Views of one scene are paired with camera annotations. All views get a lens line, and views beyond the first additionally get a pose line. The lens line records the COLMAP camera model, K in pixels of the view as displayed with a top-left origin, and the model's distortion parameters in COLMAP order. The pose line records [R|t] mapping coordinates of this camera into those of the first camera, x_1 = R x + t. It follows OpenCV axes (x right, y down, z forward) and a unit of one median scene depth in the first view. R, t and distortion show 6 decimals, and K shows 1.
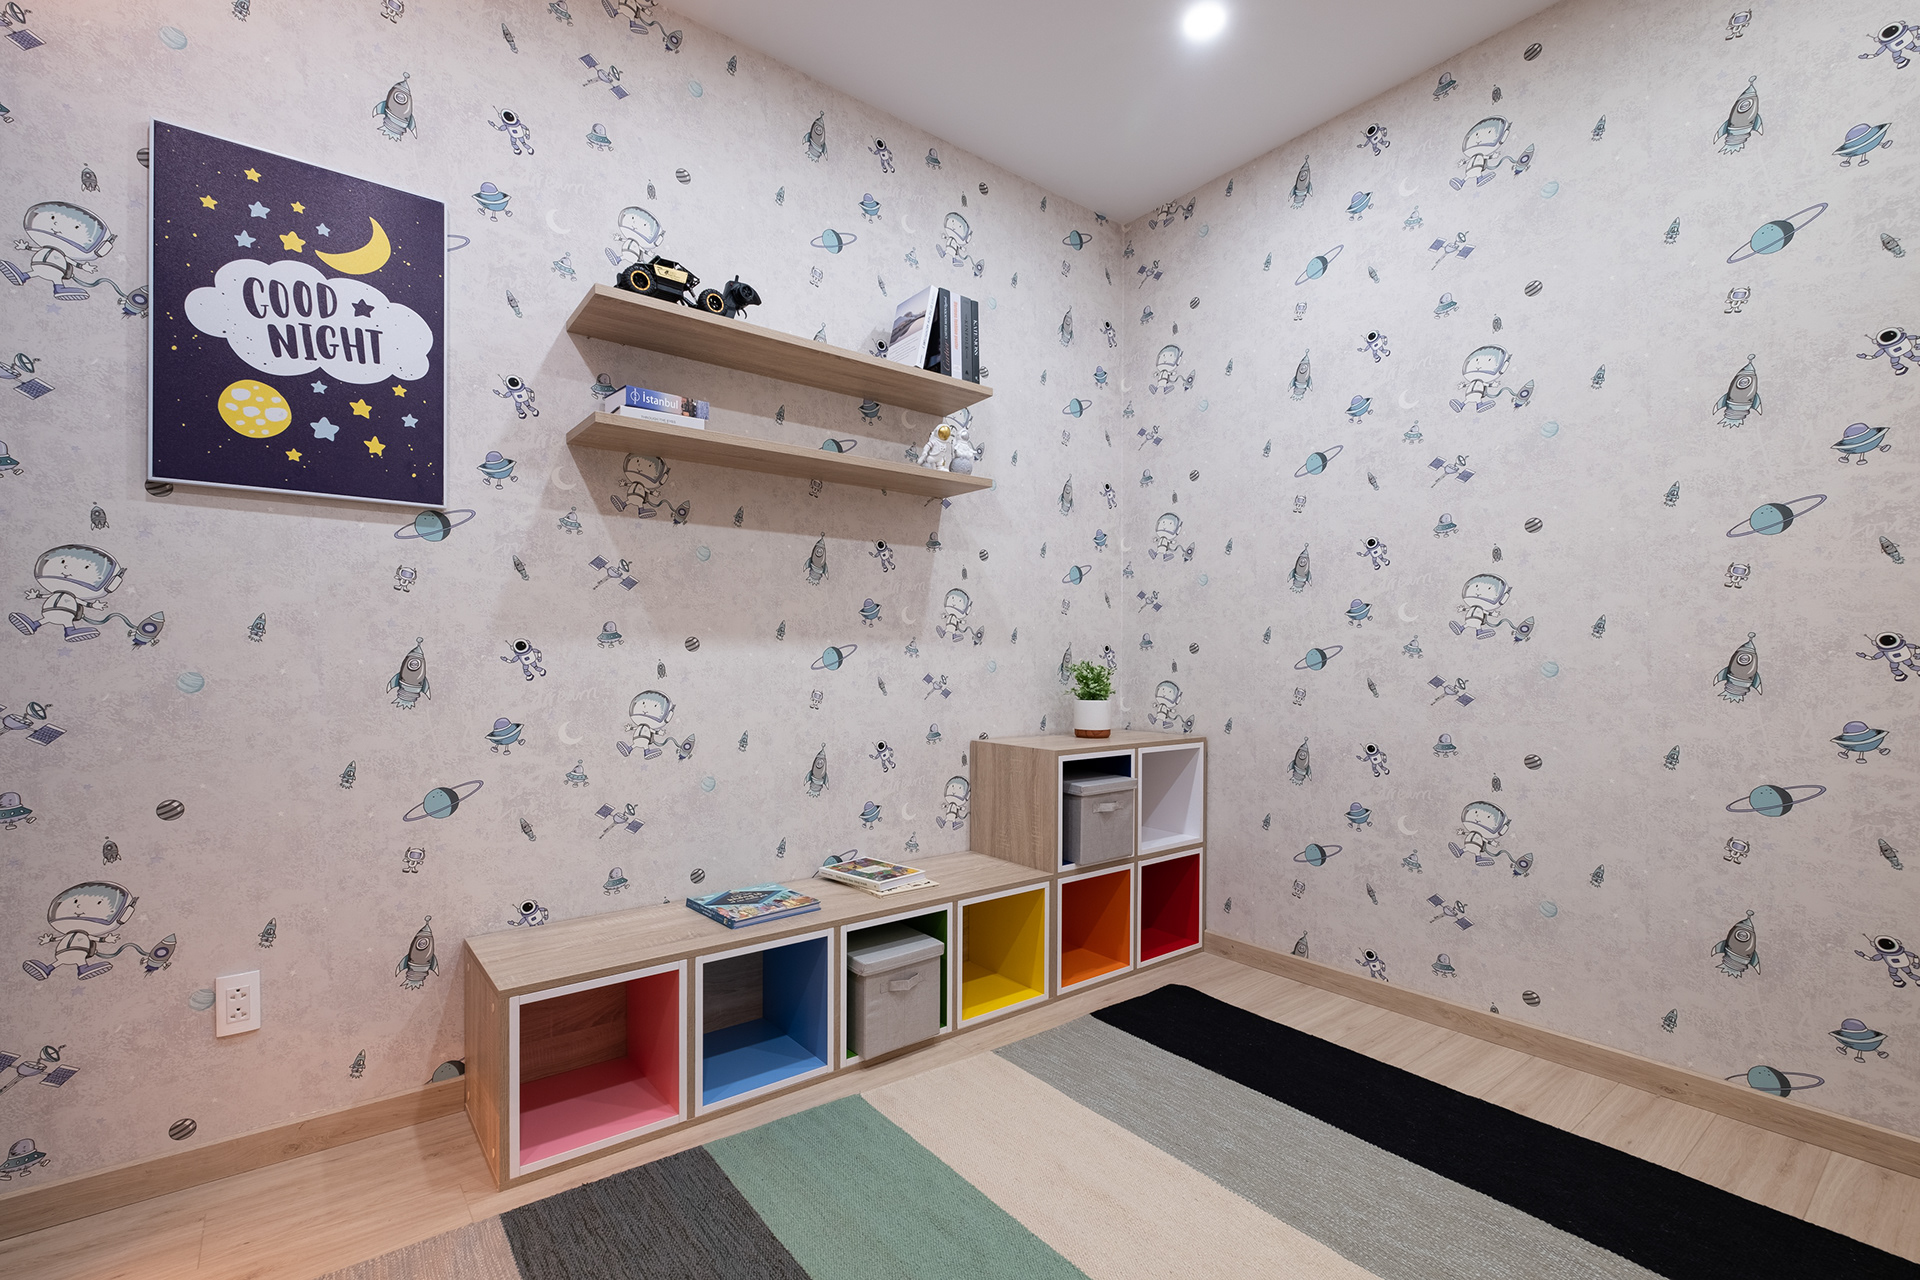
lens RADIAL K [[858.3, 0, 941.2], [0, 858.3, 657.0], [0, 0, 1]] dist [-0.000724, -0.000187]
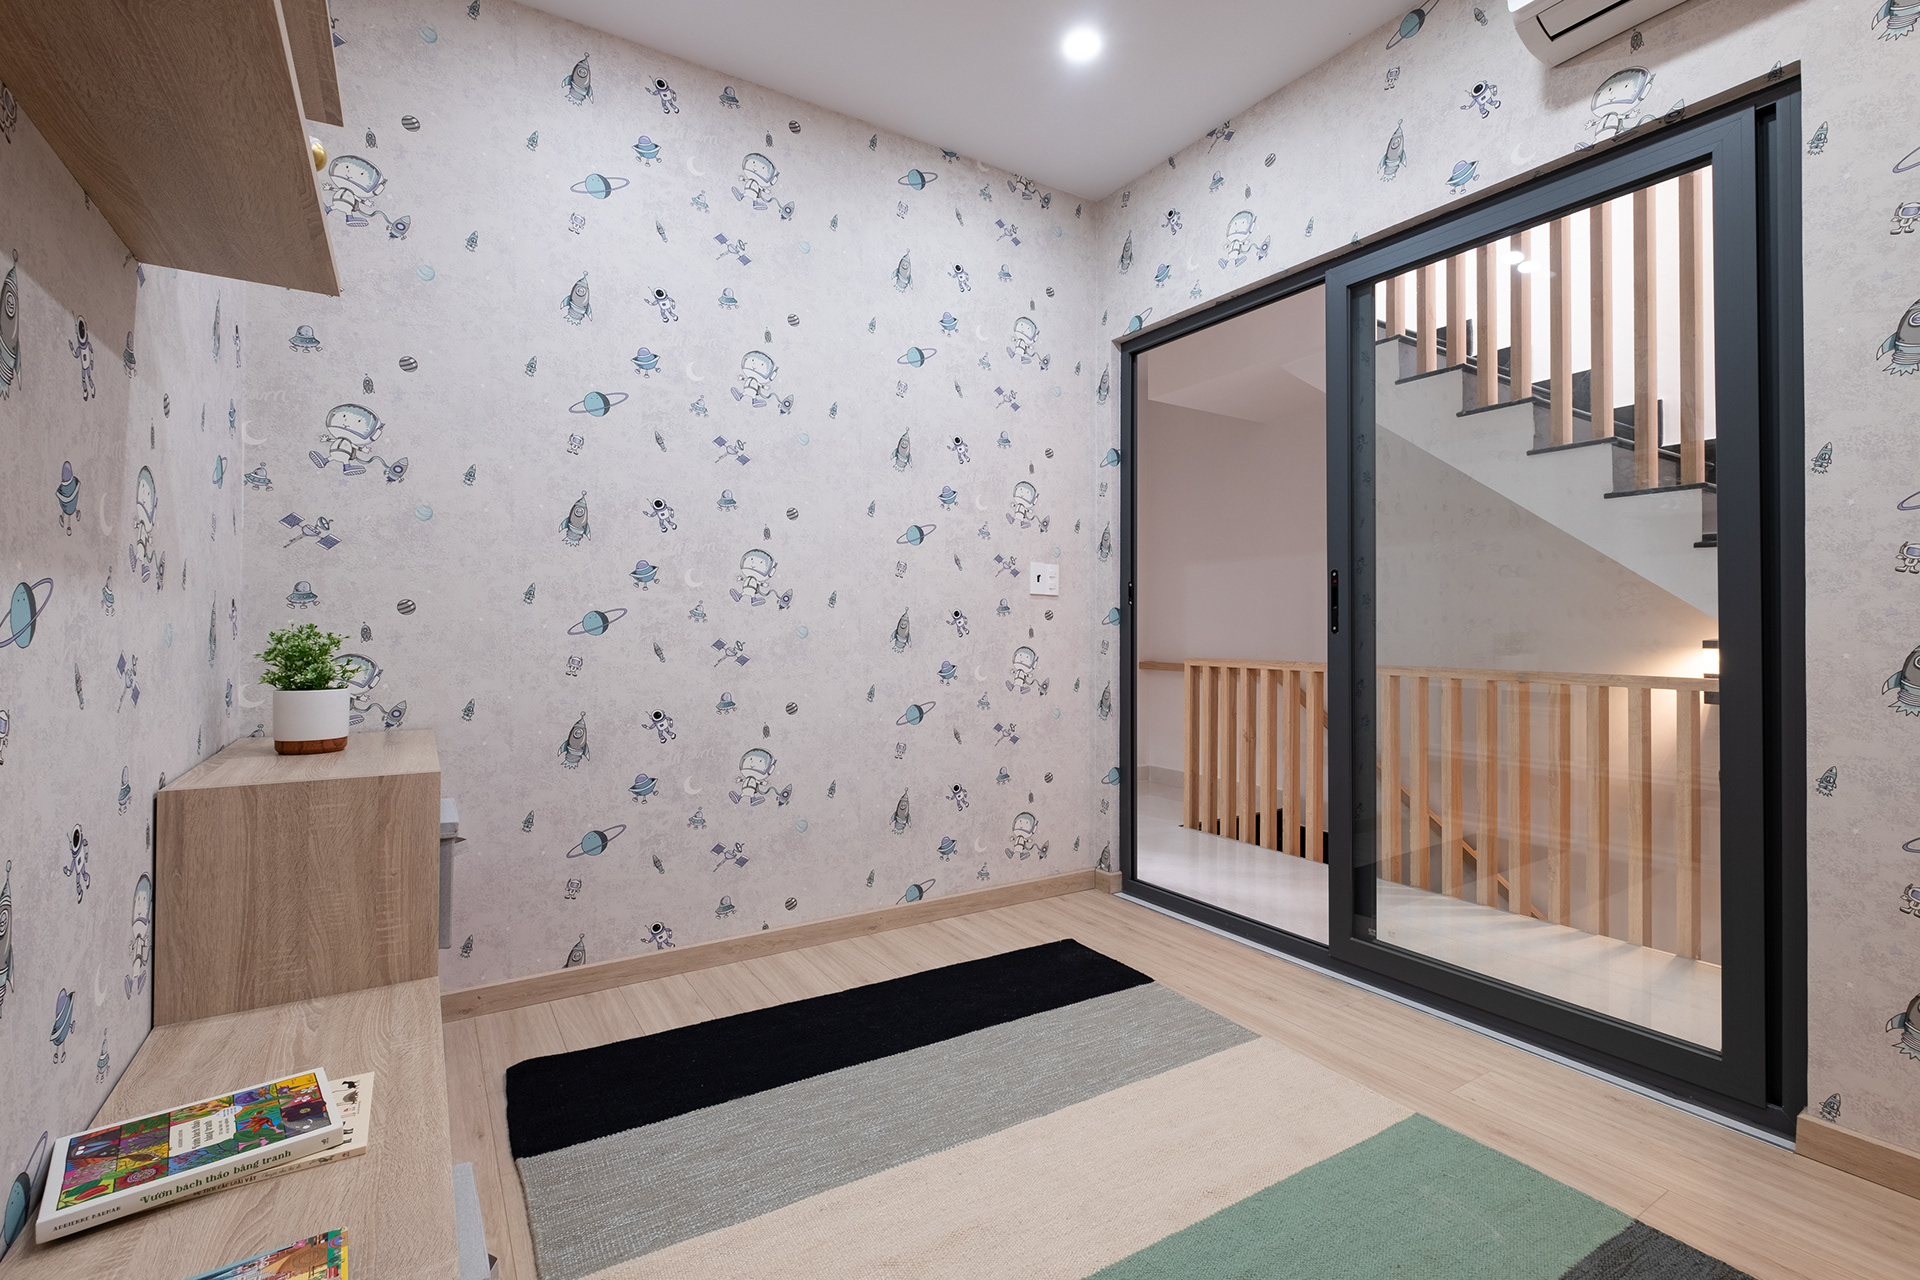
lens RADIAL K [[841.5, 0, 961.7], [0, 841.5, 616.1], [0, 0, 1]] dist [-0.000769, -0.000353]
pose [[0.105223, 0.011374, 0.994384, -0.442400], [-0.006888, 0.999919, -0.010708, 0.002408], [-0.994425, -0.005722, 0.105293, 0.595944]]
